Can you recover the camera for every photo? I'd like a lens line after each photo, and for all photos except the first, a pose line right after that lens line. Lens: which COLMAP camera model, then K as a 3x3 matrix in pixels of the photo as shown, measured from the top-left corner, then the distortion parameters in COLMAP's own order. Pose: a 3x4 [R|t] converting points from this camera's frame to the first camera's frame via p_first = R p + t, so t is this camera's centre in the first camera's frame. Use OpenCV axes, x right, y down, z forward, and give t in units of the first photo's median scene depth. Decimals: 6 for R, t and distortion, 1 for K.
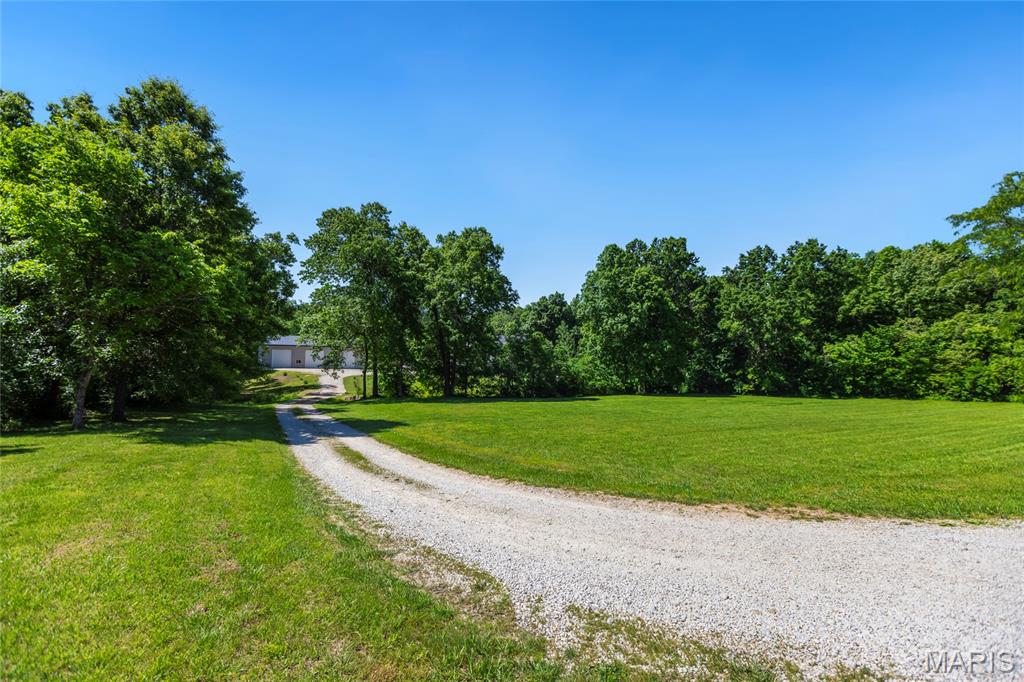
lens RADIAL K [[449.8, 0, 512.0], [0, 449.8, 341.0], [0, 0, 1]] dist [-0.000220, 0.000005]
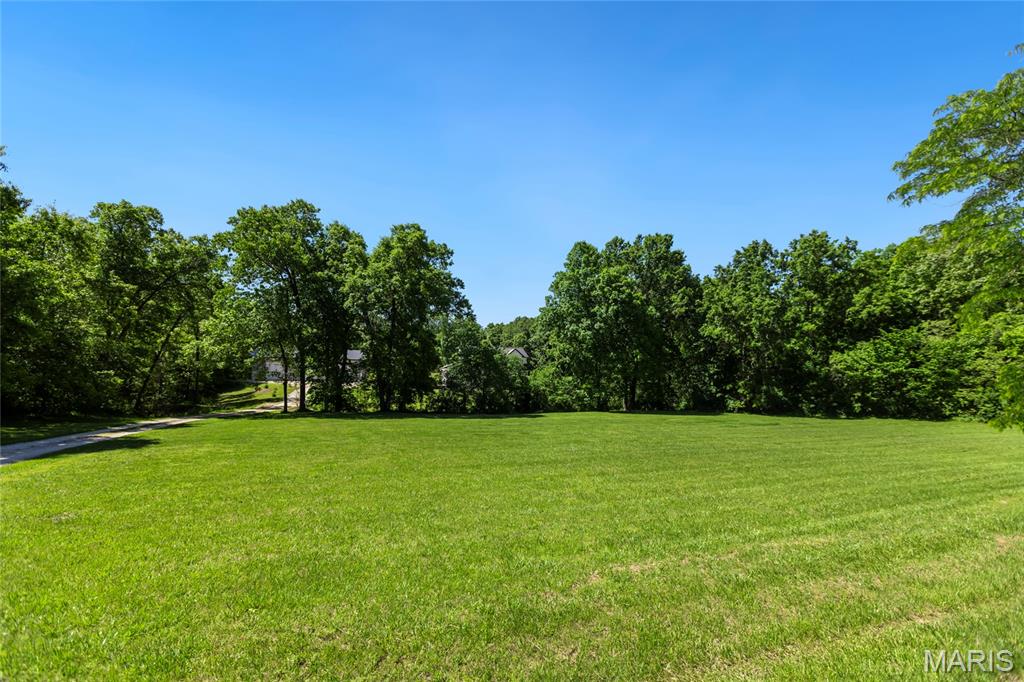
lens RADIAL K [[457.3, 0, 512.0], [0, 457.3, 341.0], [0, 0, 1]] dist [0.001103, -0.000011]
pose [[0.995895, -0.004653, -0.090401, 0.195564], [0.001834, 0.999510, -0.031238, 0.010860], [0.090502, 0.030944, 0.995415, 0.103732]]
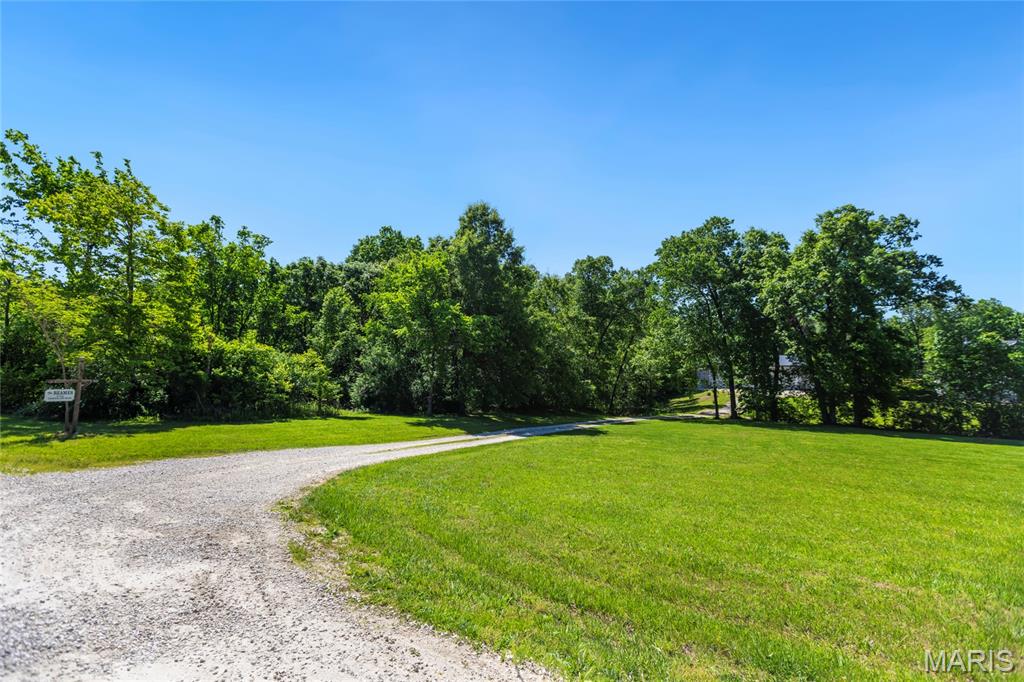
lens RADIAL K [[457.3, 0, 512.0], [0, 457.3, 341.0], [0, 0, 1]] dist [0.001103, -0.000011]
pose [[0.537014, -0.076705, -0.840079, 0.248175], [0.037343, 0.997043, -0.067166, 0.009447], [0.842747, 0.004699, 0.538290, 0.090841]]
